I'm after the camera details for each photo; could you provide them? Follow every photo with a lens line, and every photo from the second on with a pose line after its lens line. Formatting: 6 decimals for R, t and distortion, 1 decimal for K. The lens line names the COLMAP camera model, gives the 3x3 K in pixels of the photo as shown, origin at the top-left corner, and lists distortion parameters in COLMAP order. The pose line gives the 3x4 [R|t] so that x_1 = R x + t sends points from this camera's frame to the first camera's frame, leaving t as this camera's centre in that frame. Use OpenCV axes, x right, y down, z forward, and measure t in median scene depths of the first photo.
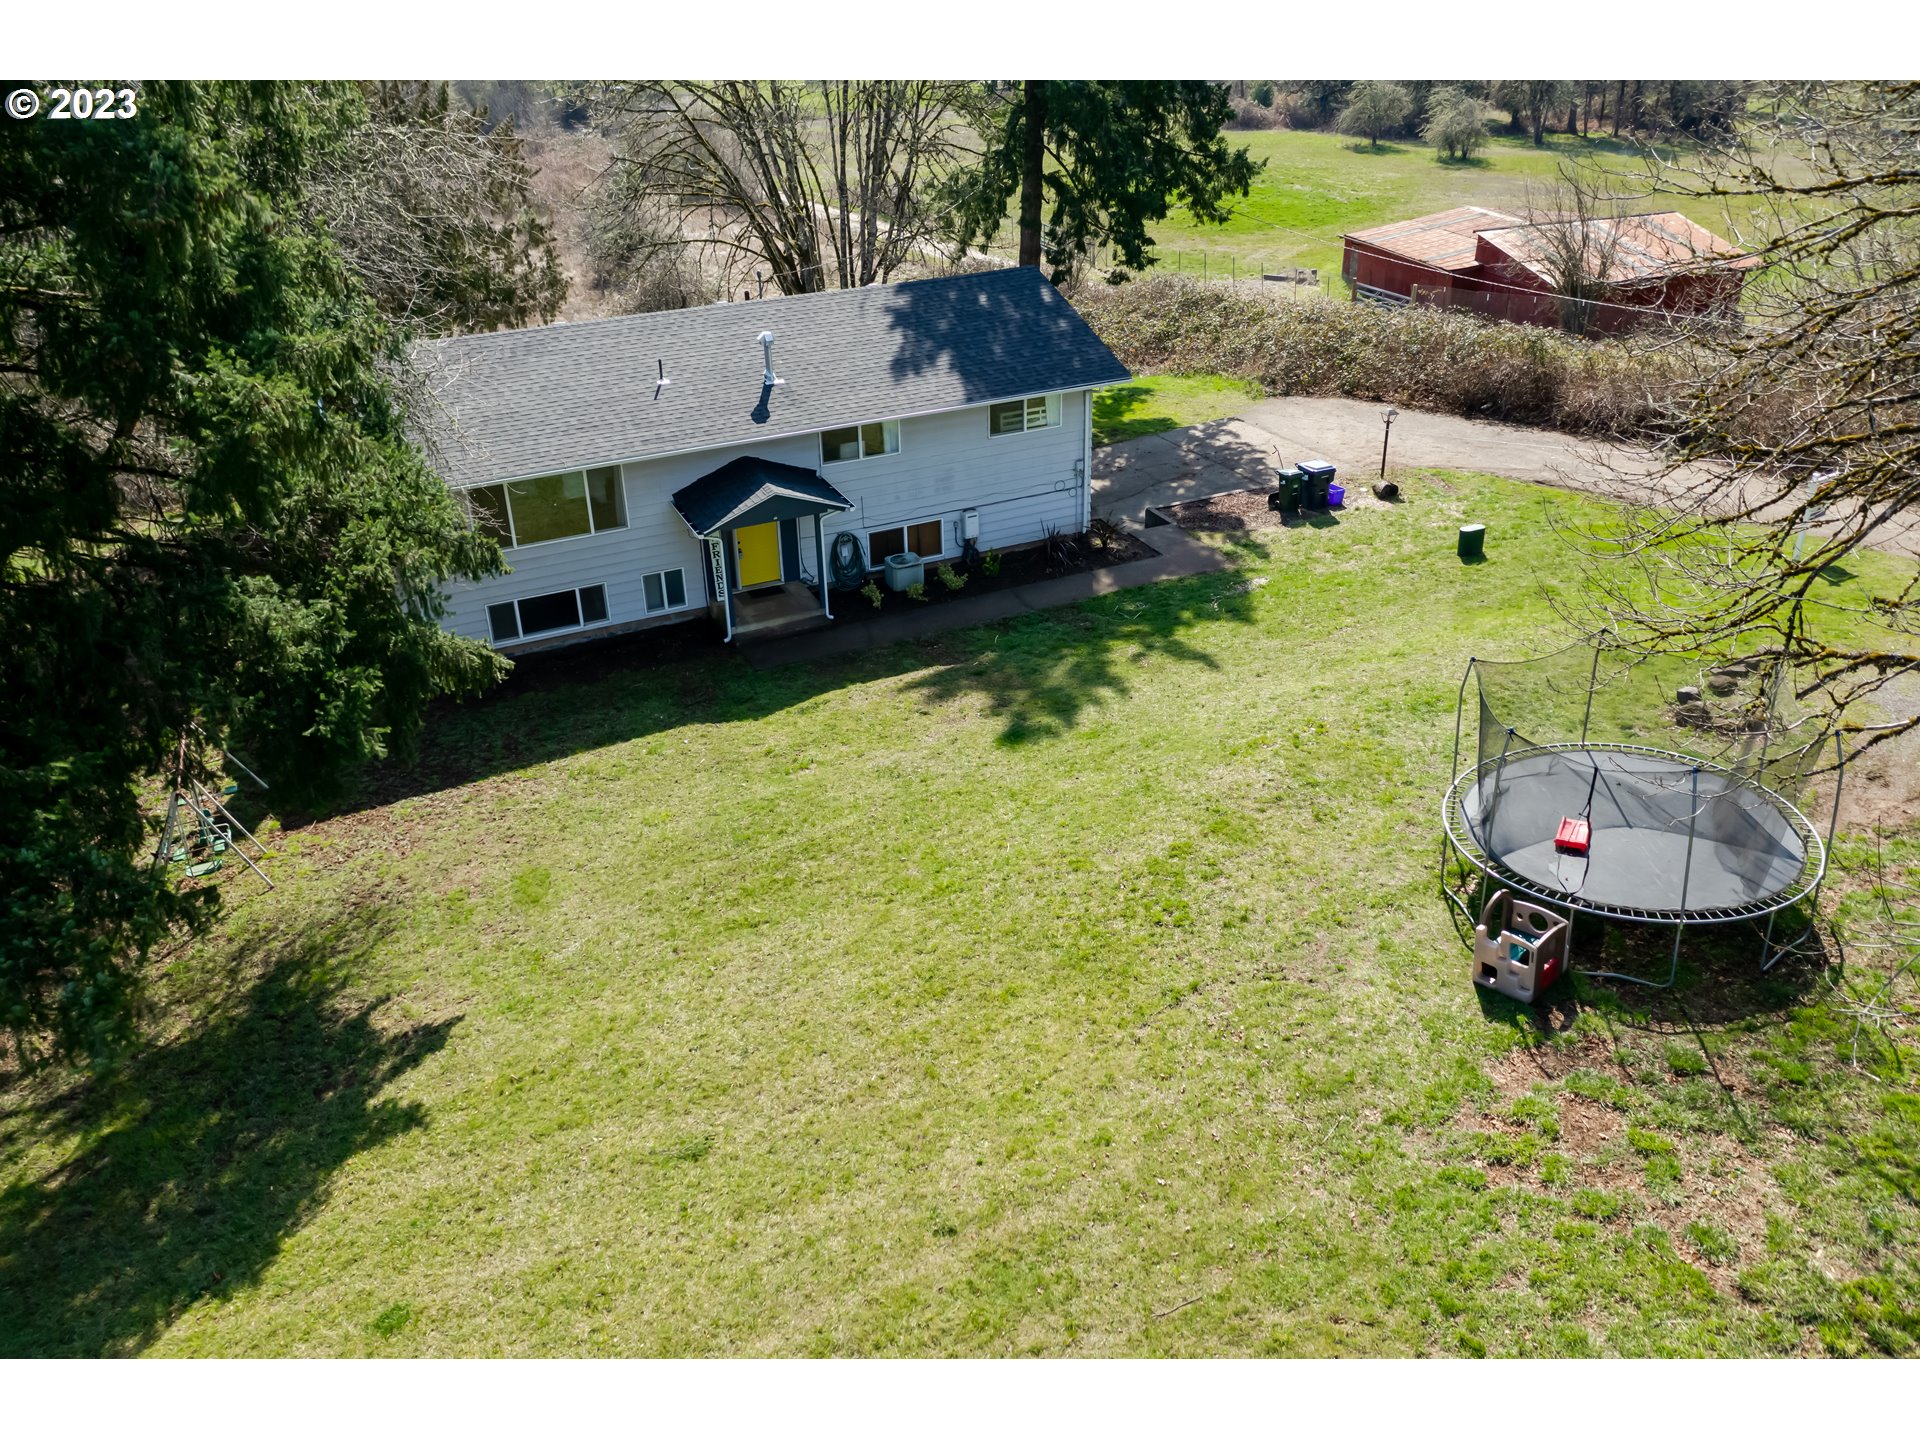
lens RADIAL K [[1488.6, 0, 950.8], [0, 1488.6, 713.8], [0, 0, 1]] dist [-0.007187, 0.004509]
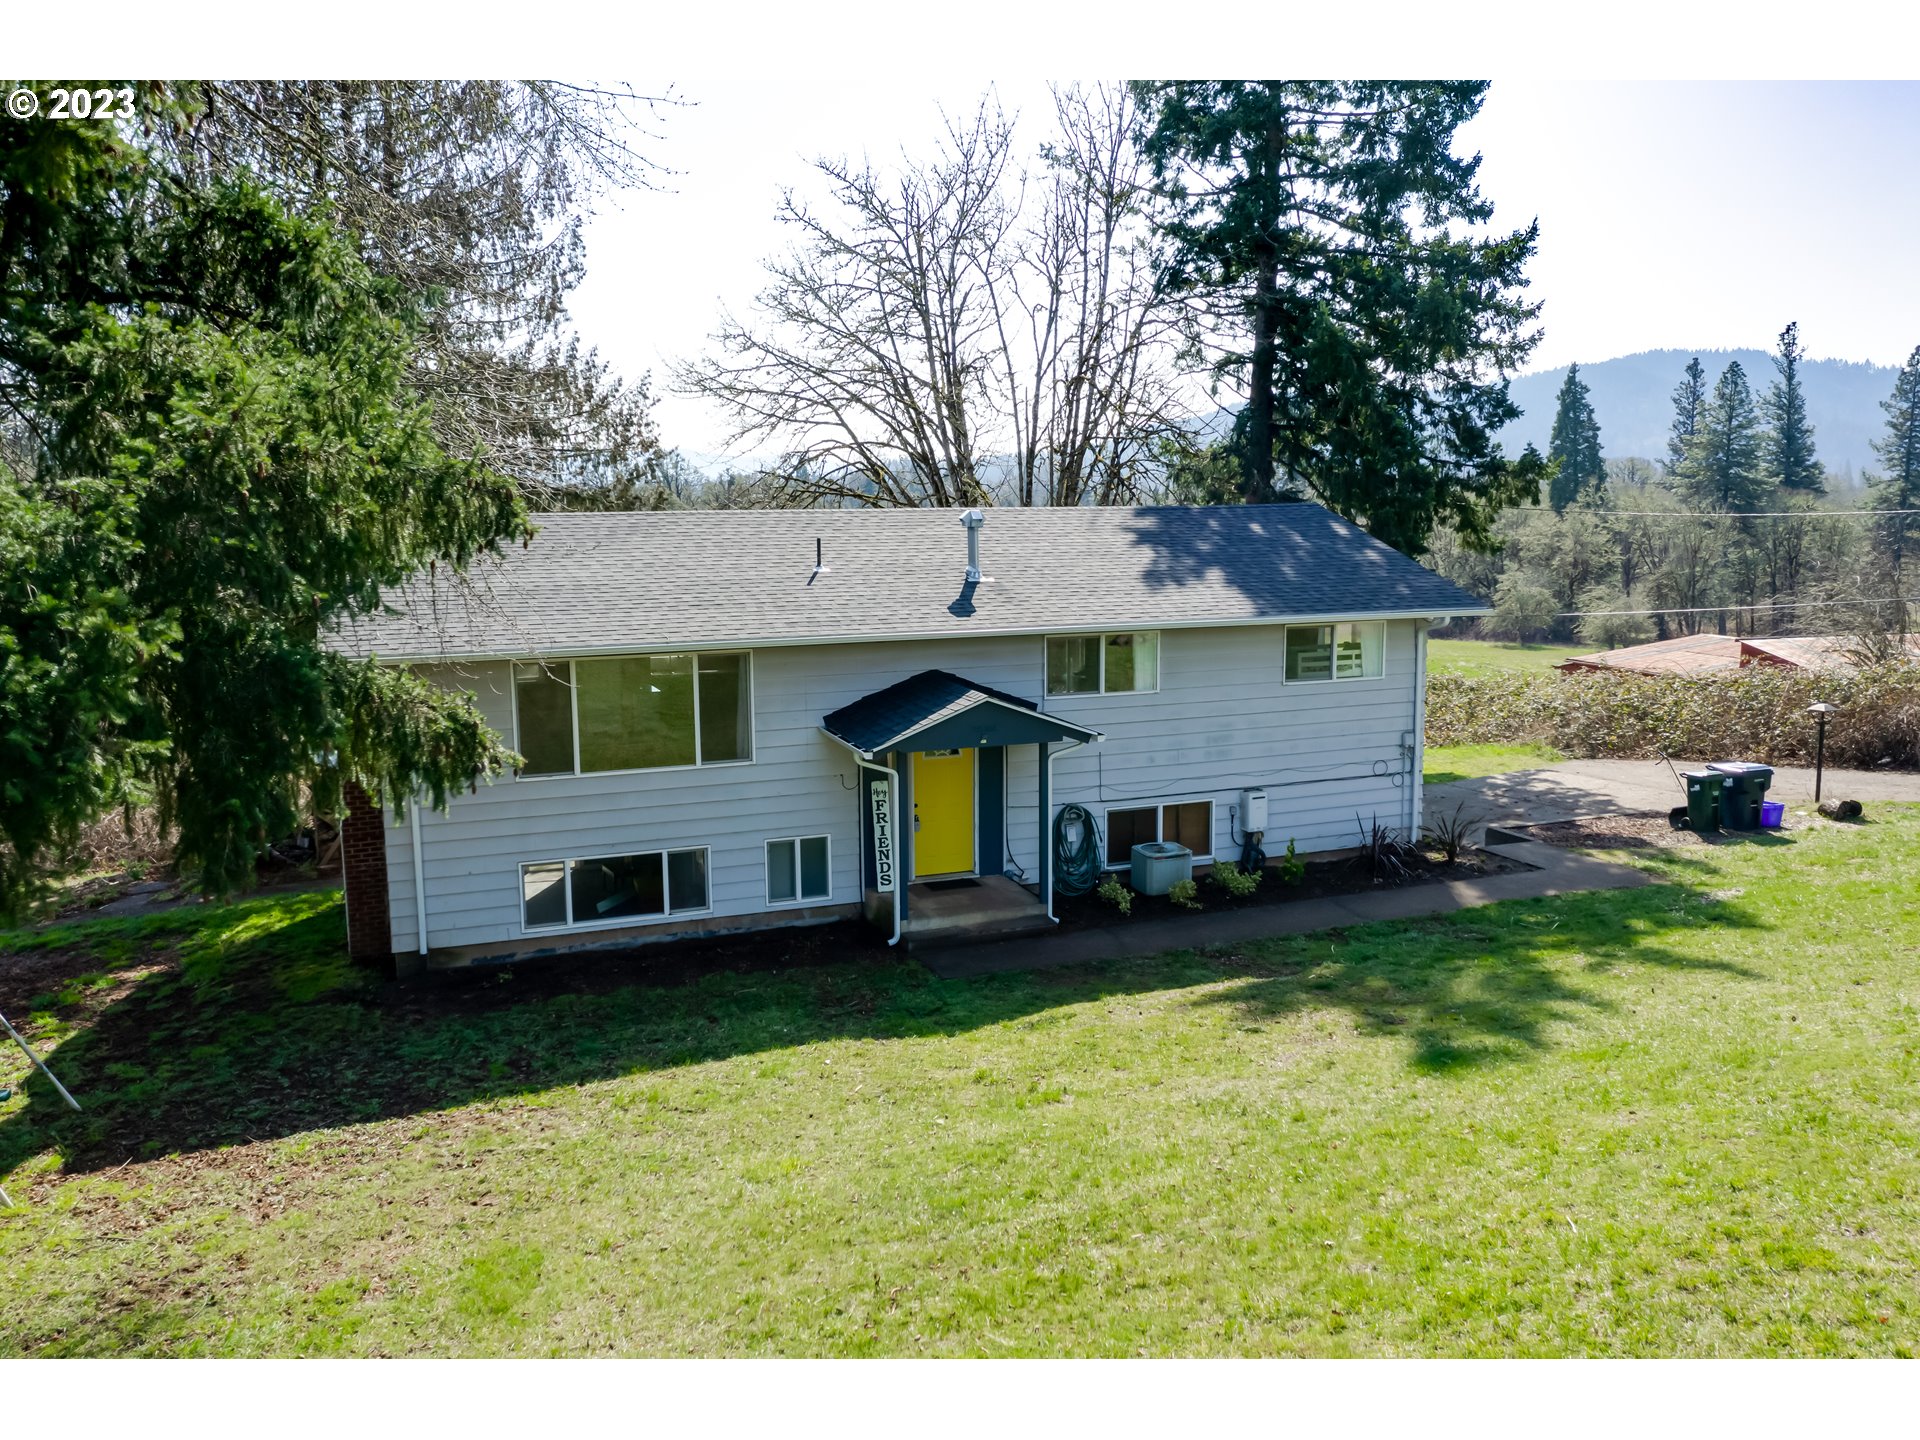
lens RADIAL K [[1488.6, 0, 950.8], [0, 1488.6, 713.8], [0, 0, 1]] dist [-0.007187, 0.004509]
pose [[0.997455, 0.017227, -0.069185, -0.086776], [-0.040770, 0.933880, -0.355256, 0.084230], [0.058490, 0.357172, 0.932205, 0.395542]]
